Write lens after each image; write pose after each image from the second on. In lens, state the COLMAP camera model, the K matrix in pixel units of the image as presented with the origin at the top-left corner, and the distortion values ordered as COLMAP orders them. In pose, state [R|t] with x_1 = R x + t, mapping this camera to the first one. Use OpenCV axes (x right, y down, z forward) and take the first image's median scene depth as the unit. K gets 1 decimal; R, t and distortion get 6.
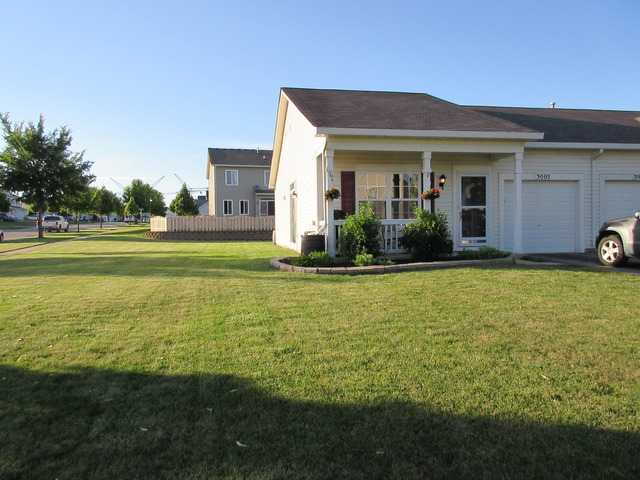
lens RADIAL K [[483.7, 0, 320.0], [0, 483.7, 240.0], [0, 0, 1]] dist [0.002415, 0.002720]
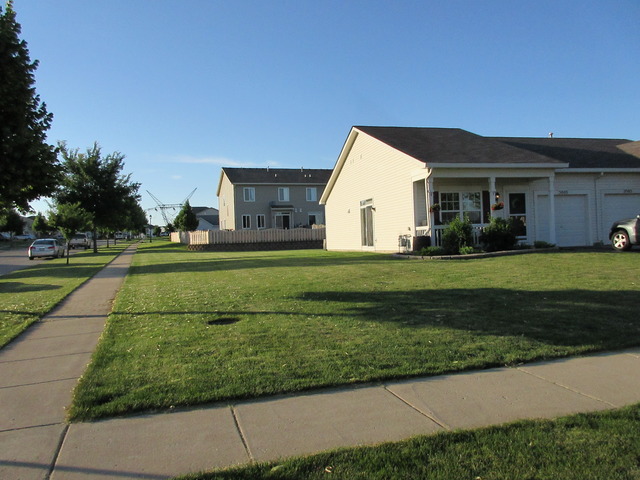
lens RADIAL K [[483.7, 0, 320.0], [0, 483.7, 240.0], [0, 0, 1]] dist [0.002415, 0.002720]
pose [[0.997397, -0.024605, 0.067779, -0.347370], [0.026486, 0.999284, -0.027000, 0.027466], [-0.067066, 0.028725, 0.997335, -0.358111]]
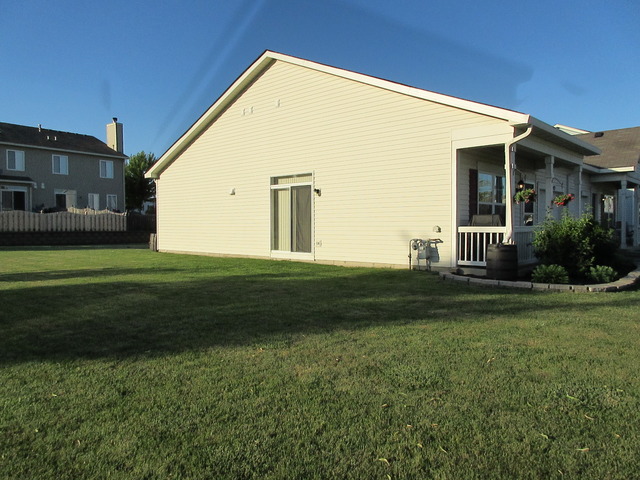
lens RADIAL K [[483.7, 0, 320.0], [0, 483.7, 240.0], [0, 0, 1]] dist [0.002415, 0.002720]
pose [[0.798978, -0.007303, 0.601316, -0.631385], [0.005923, 0.999973, 0.004274, -0.019785], [-0.601331, 0.000147, 0.799000, 0.443103]]
